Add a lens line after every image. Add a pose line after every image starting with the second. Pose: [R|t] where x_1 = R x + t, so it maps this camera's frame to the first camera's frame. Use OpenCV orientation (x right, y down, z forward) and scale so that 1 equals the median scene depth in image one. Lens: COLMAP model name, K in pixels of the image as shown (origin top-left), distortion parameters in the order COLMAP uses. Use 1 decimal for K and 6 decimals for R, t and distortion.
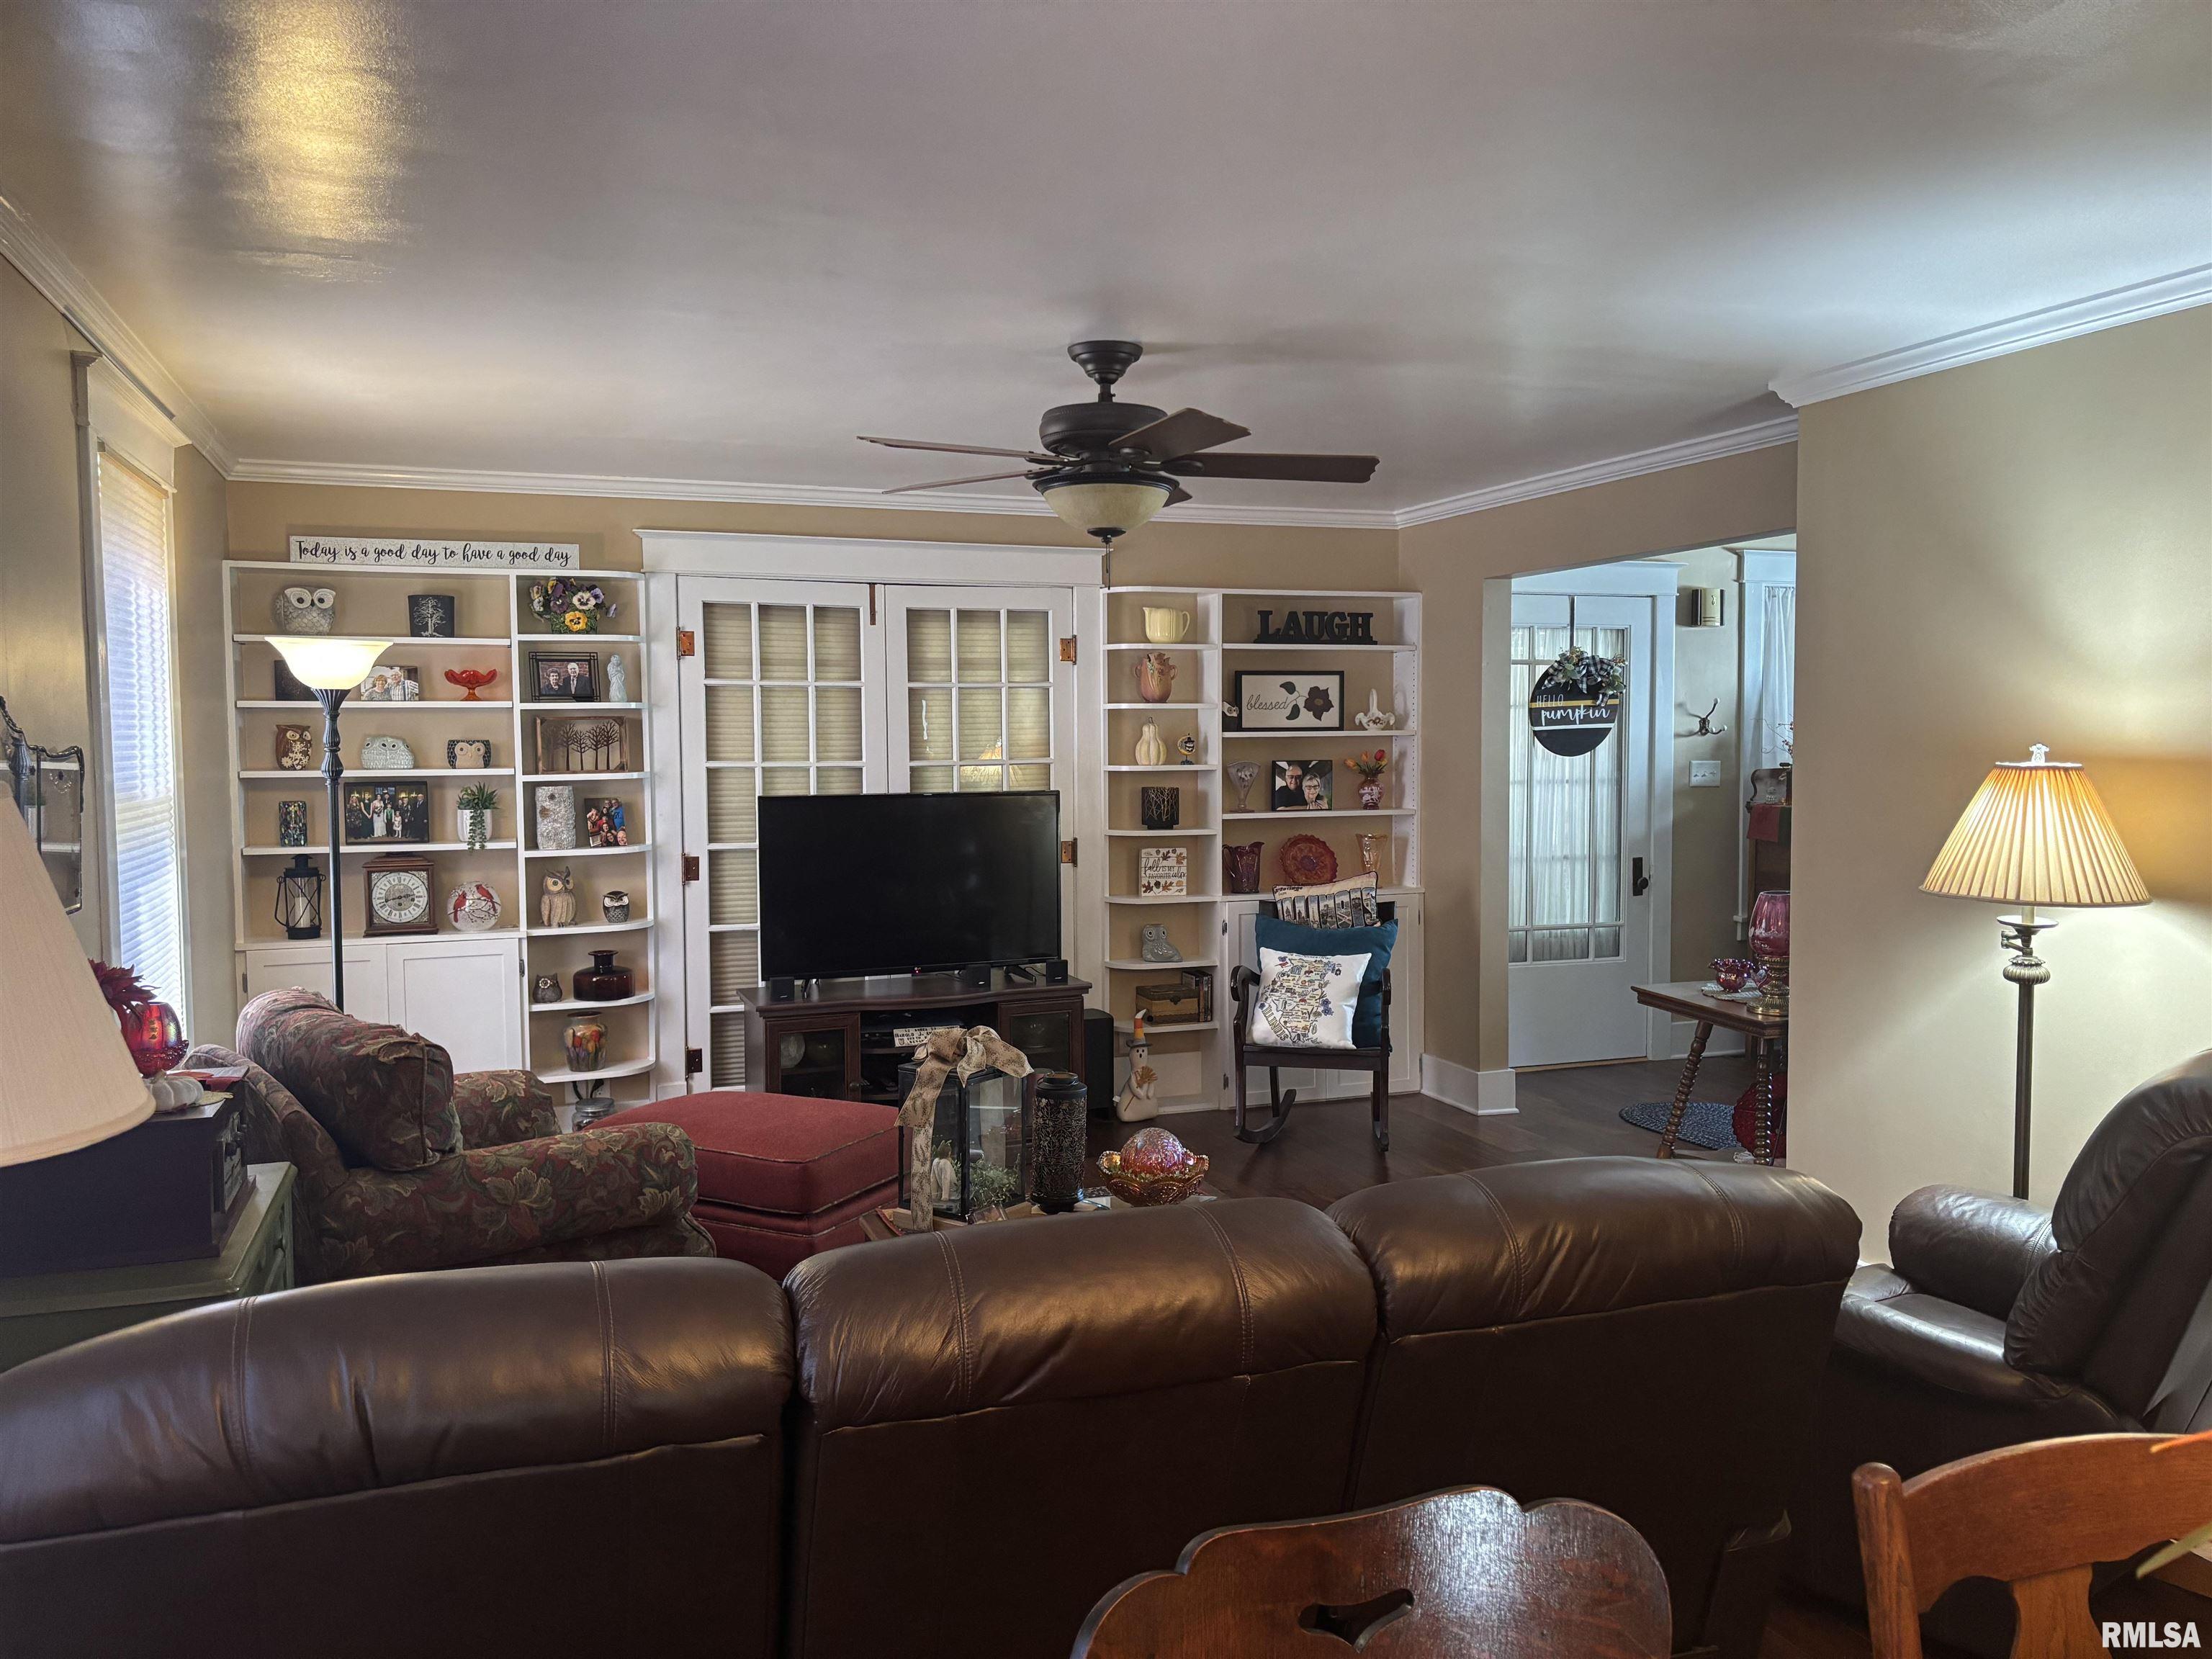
lens RADIAL K [[1653.8, 0, 1103.4], [0, 1653.8, 819.8], [0, 0, 1]] dist [0.040453, -0.062040]
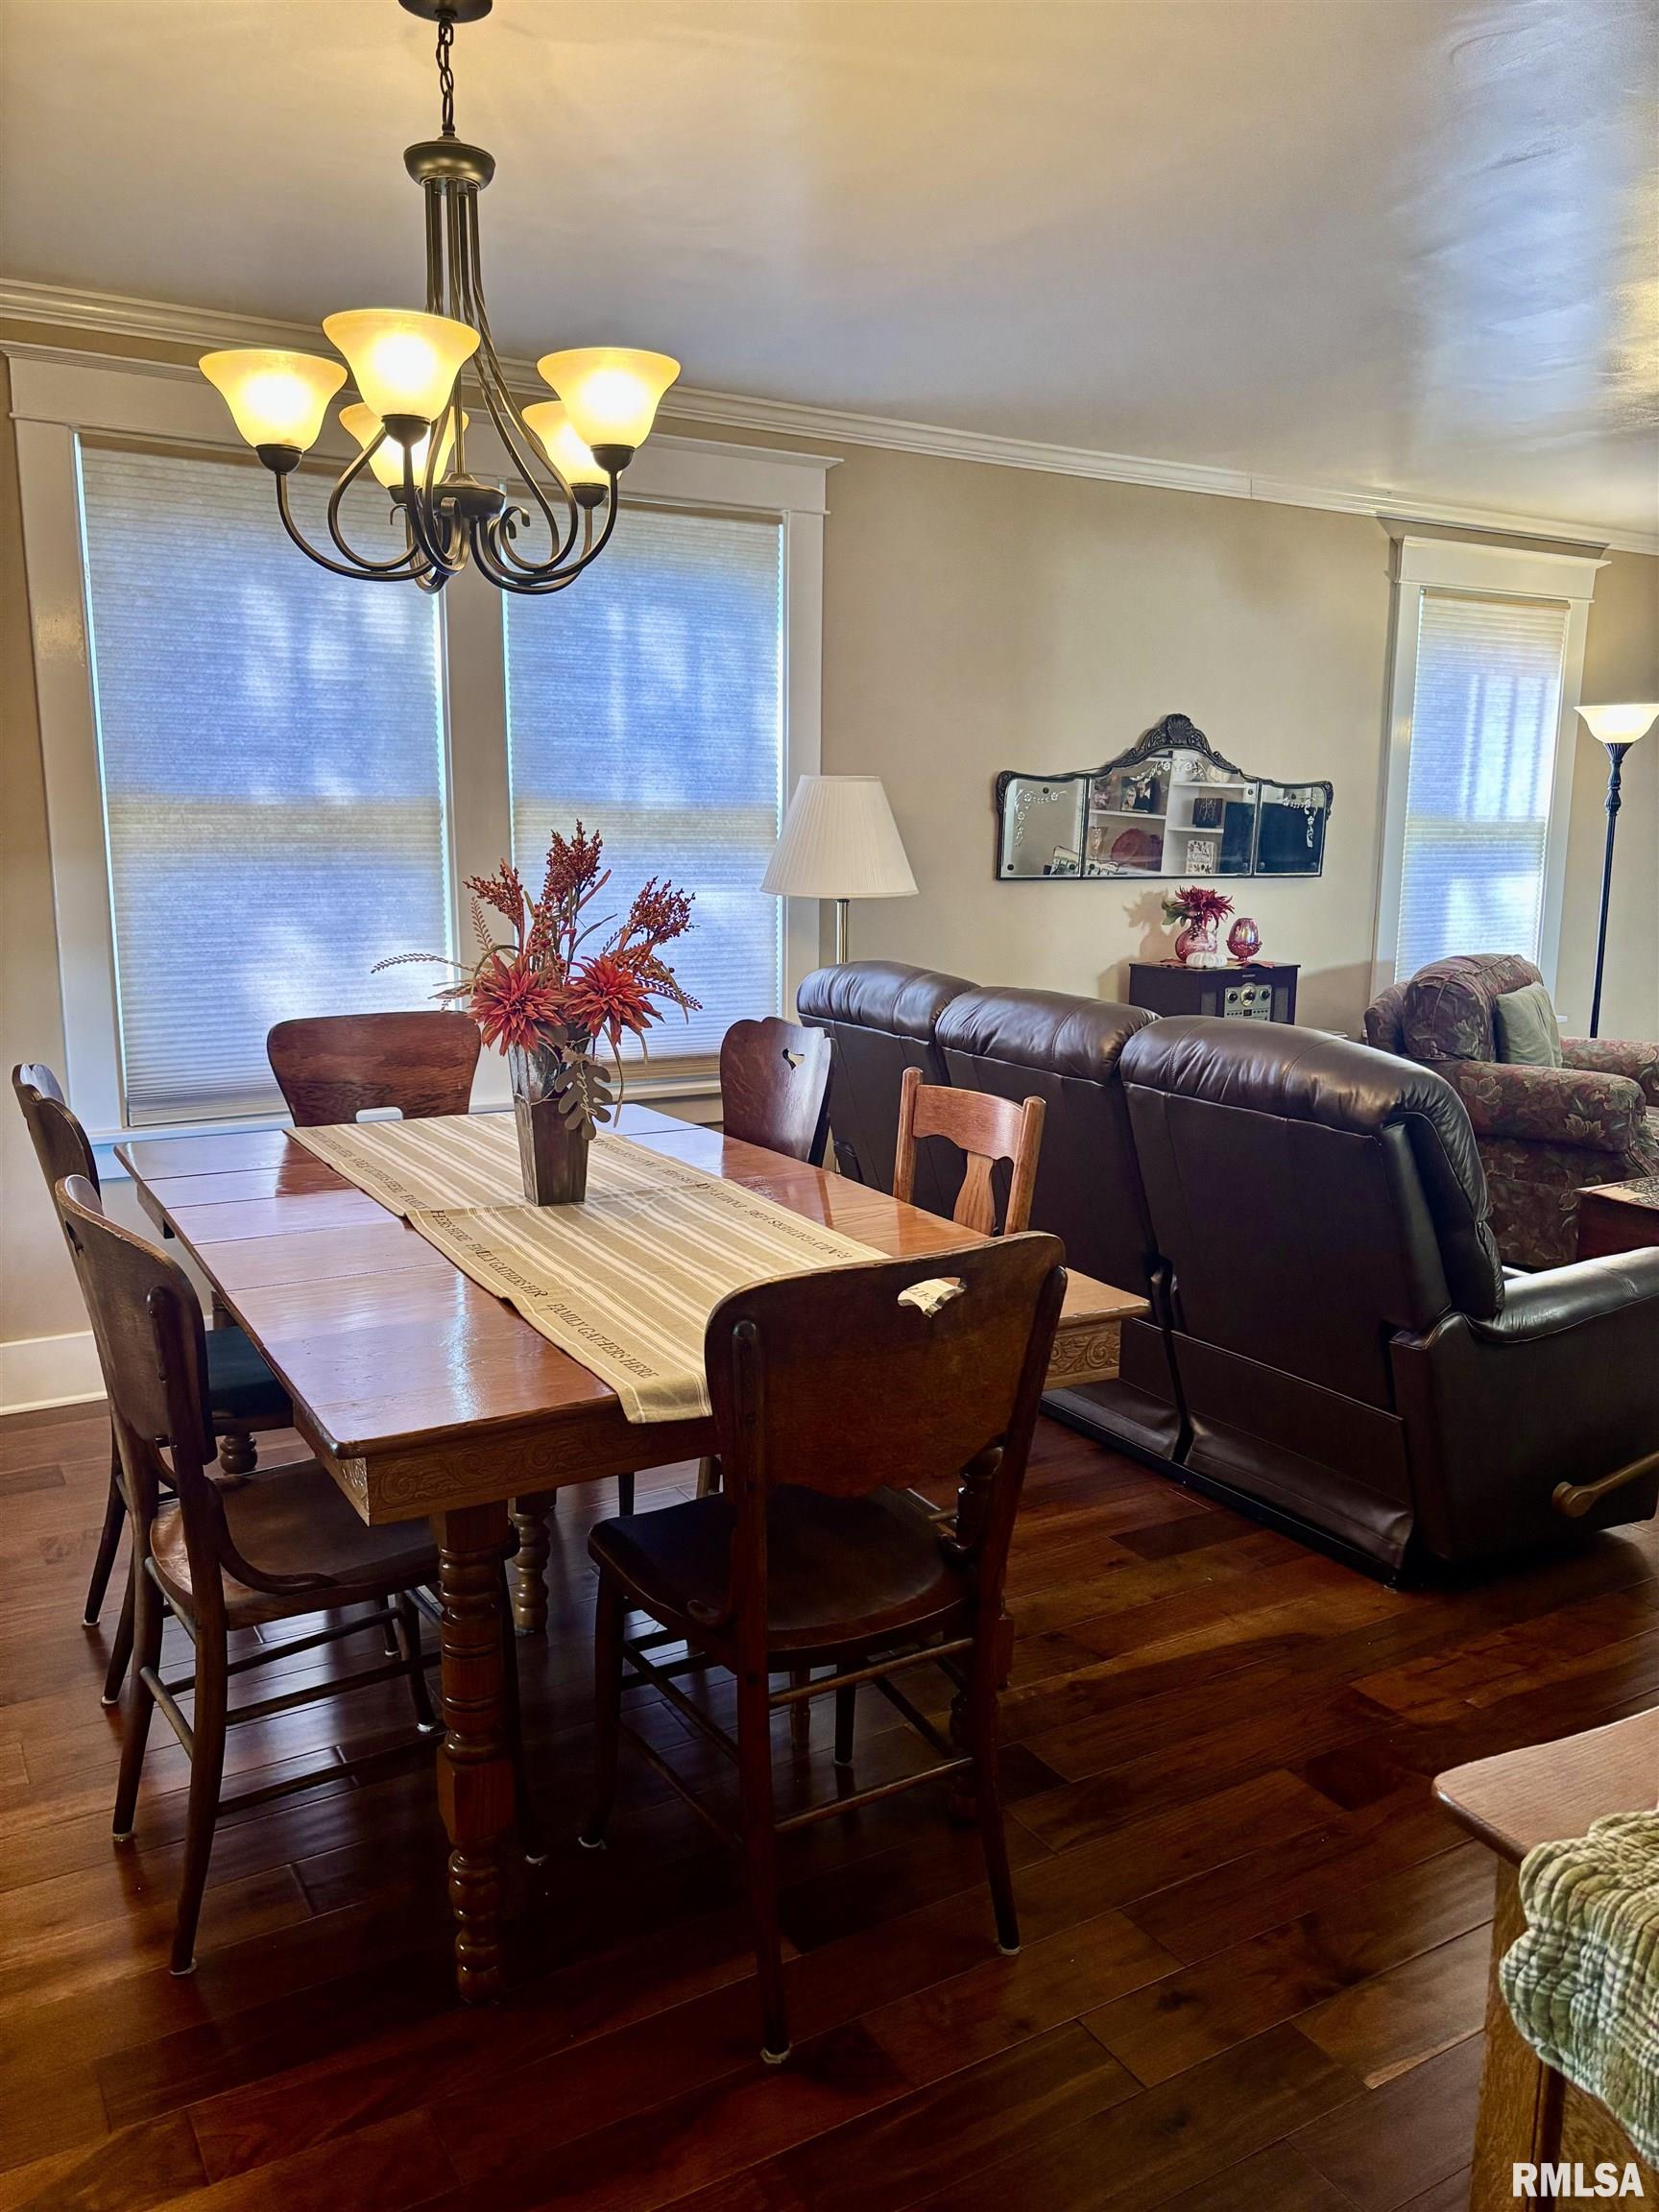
lens RADIAL K [[1653.8, 0, 829.5], [0, 1653.8, 1106.0], [0, 0, 1]] dist [0.040453, -0.062040]
pose [[0.180874, 0.176236, -0.967587, 0.582735], [-0.056773, 0.984045, 0.168621, 0.014361], [0.981866, 0.024433, 0.187993, 0.100593]]
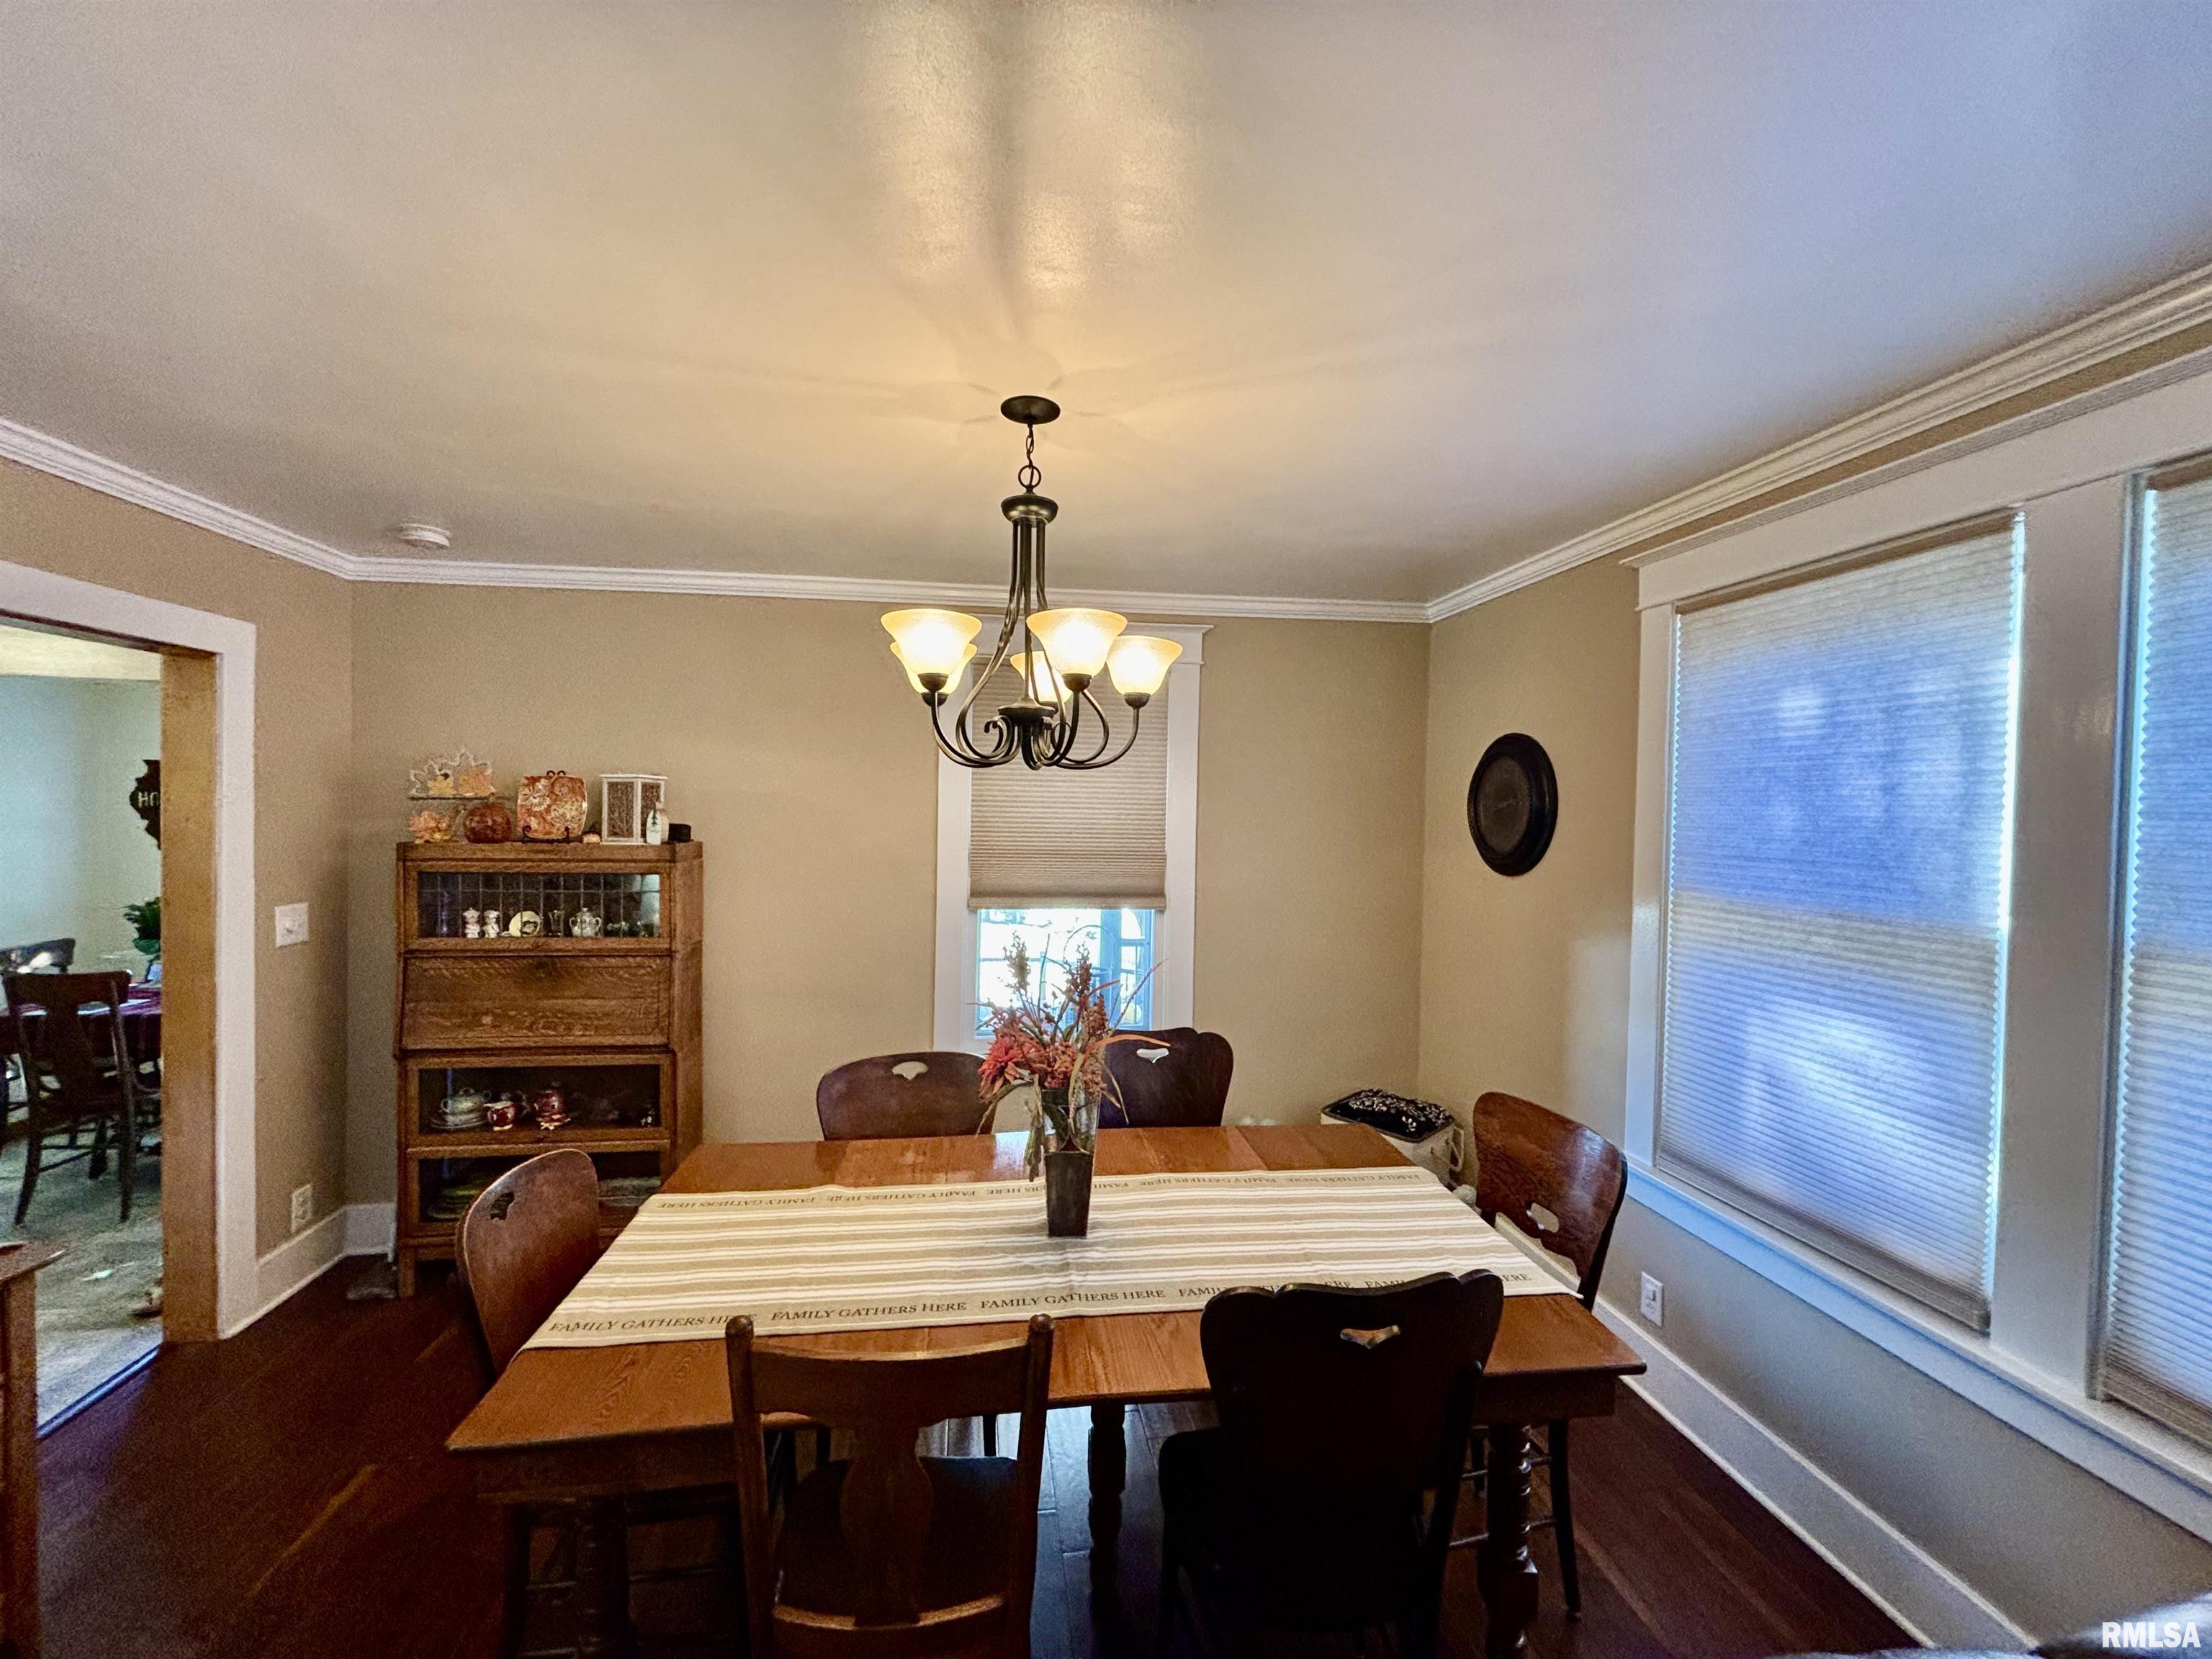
lens RADIAL K [[890.7, 0, 1111.3], [0, 890.7, 828.0], [0, 0, 1]] dist [-0.001584, -0.000177]
pose [[-0.981182, -0.013944, 0.192581, 0.044881], [0.000177, 0.997324, 0.073112, -0.041052], [-0.193085, 0.071770, -0.978554, 0.408727]]
